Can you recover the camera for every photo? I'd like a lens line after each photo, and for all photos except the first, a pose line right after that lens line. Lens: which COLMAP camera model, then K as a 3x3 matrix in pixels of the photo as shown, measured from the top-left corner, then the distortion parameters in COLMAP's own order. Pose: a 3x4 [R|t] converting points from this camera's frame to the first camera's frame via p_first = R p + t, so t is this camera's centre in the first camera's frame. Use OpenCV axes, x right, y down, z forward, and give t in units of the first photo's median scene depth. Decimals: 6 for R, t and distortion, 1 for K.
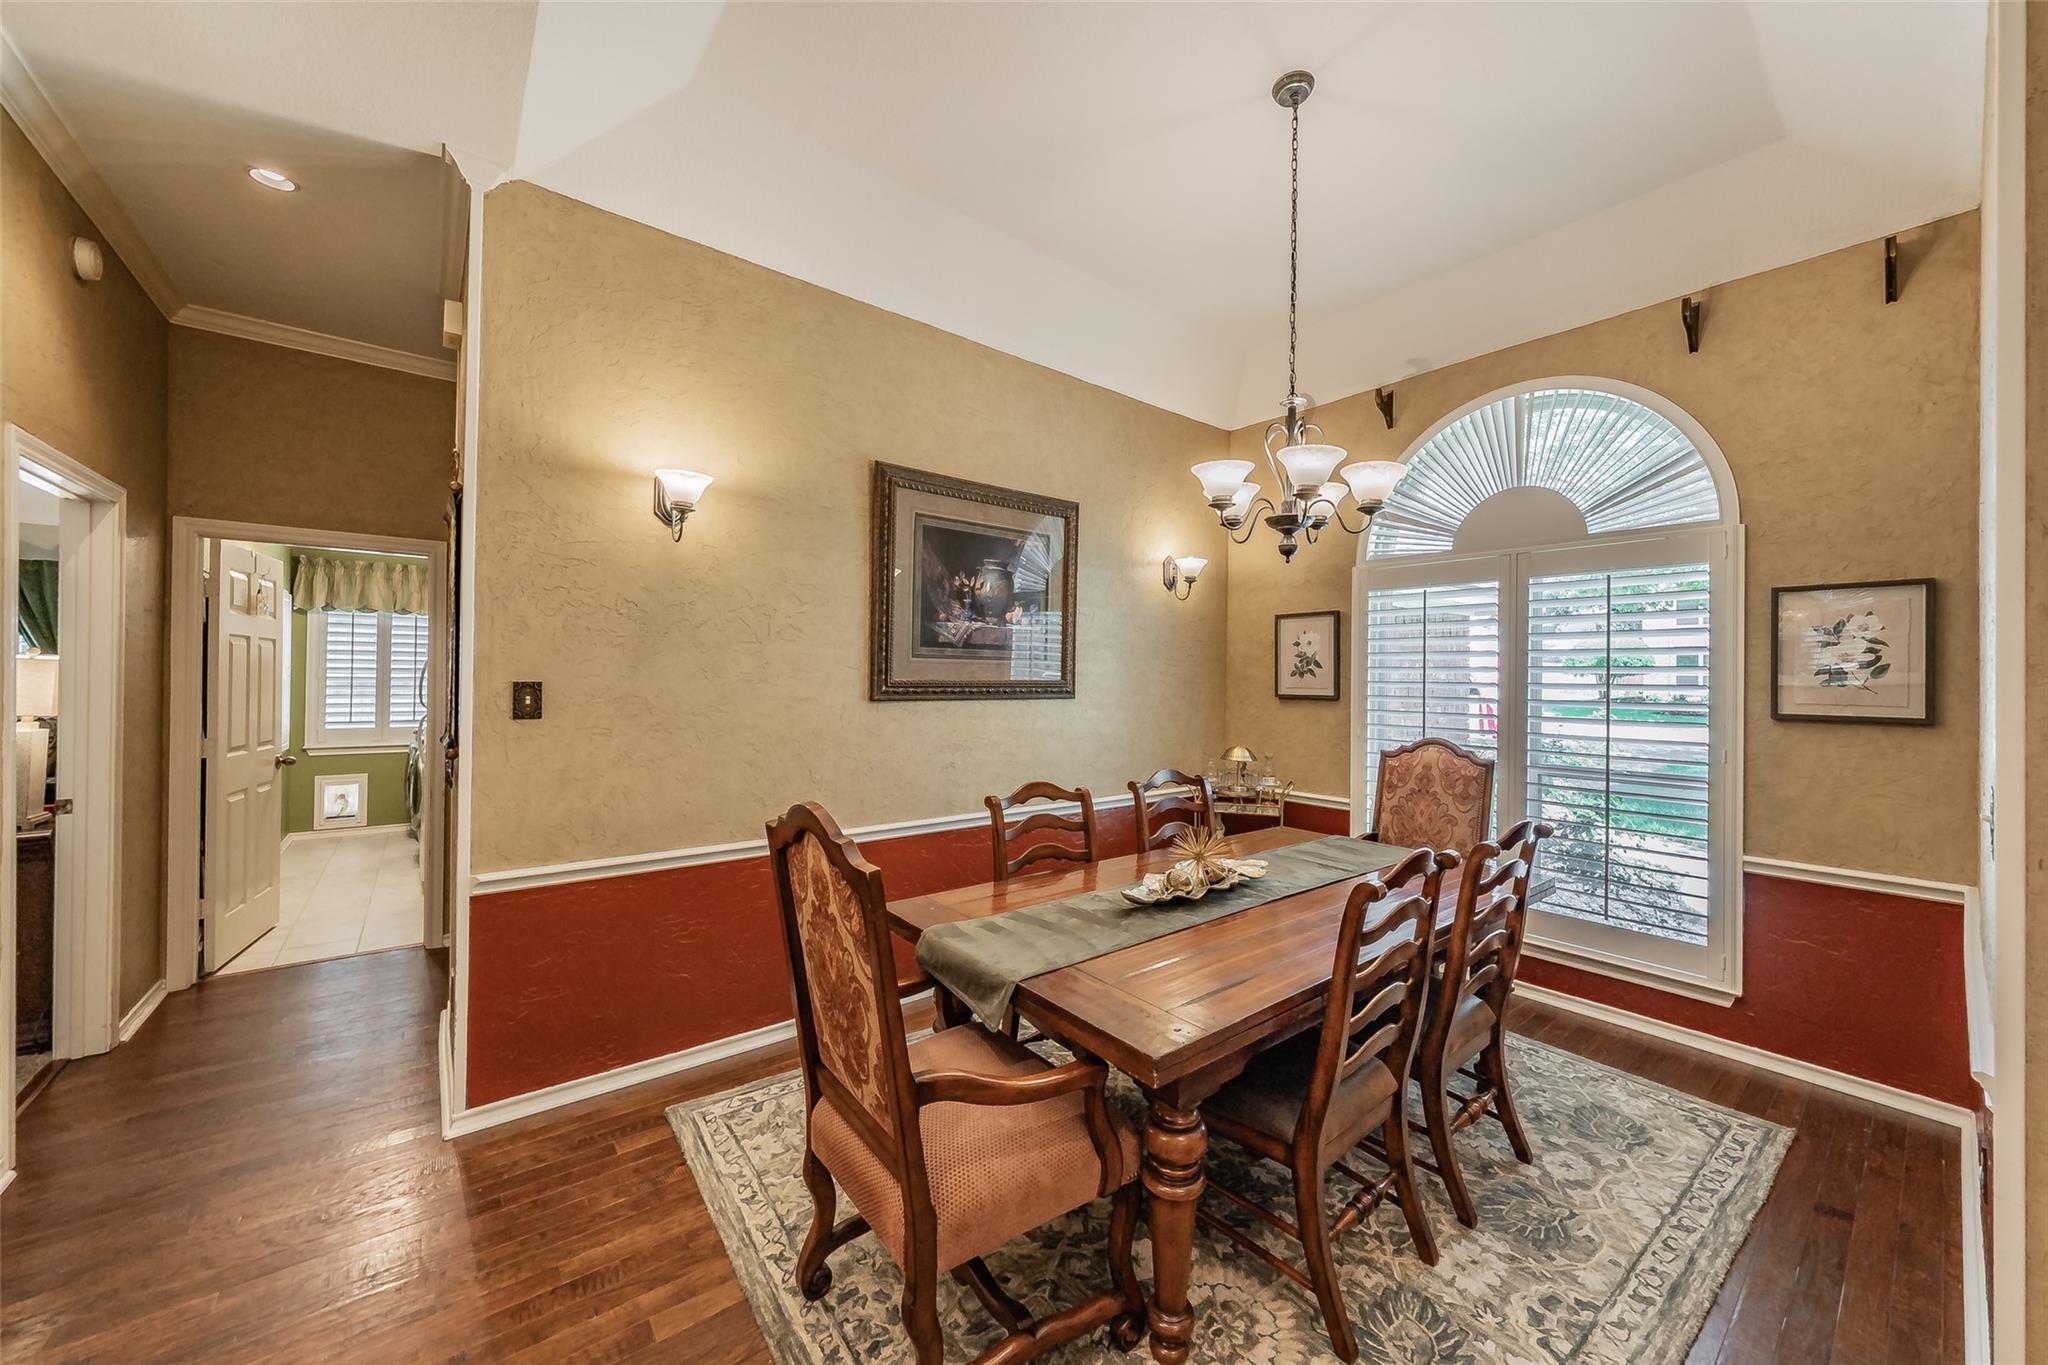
lens RADIAL K [[742.6, 0, 1039.6], [0, 742.6, 675.4], [0, 0, 1]] dist [-0.001455, -0.000076]
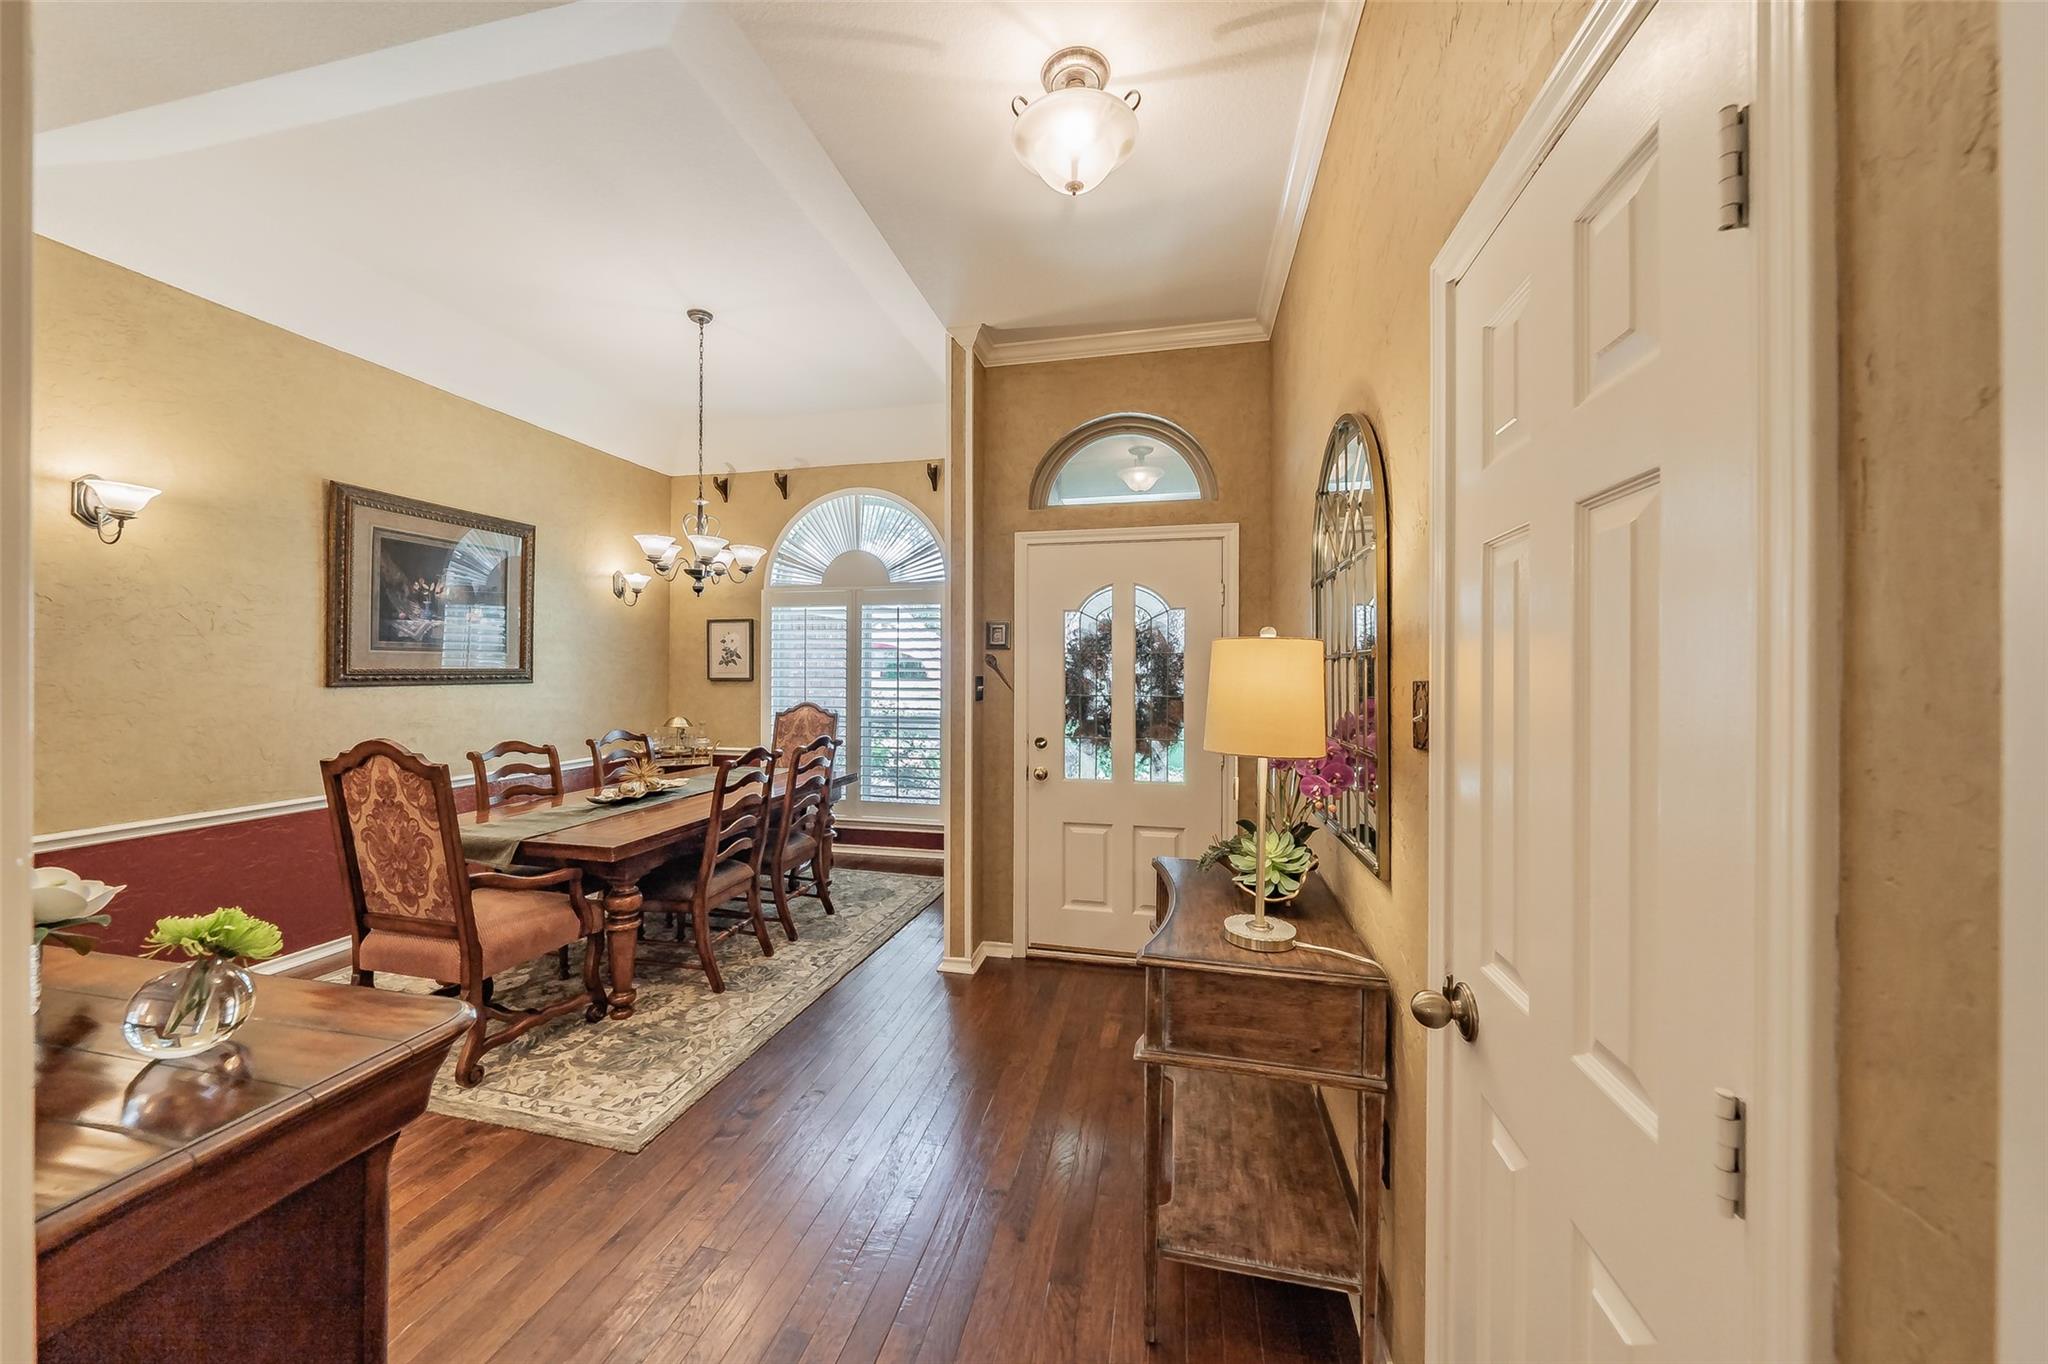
lens RADIAL K [[717.0, 0, 1035.0], [0, 717.0, 667.3], [0, 0, 1]] dist [-0.000981, -0.000306]
pose [[0.765835, -0.006911, 0.643000, -0.099119], [0.004666, 0.999976, 0.005191, 0.002890], [-0.643020, -0.000975, 0.765849, -0.569197]]
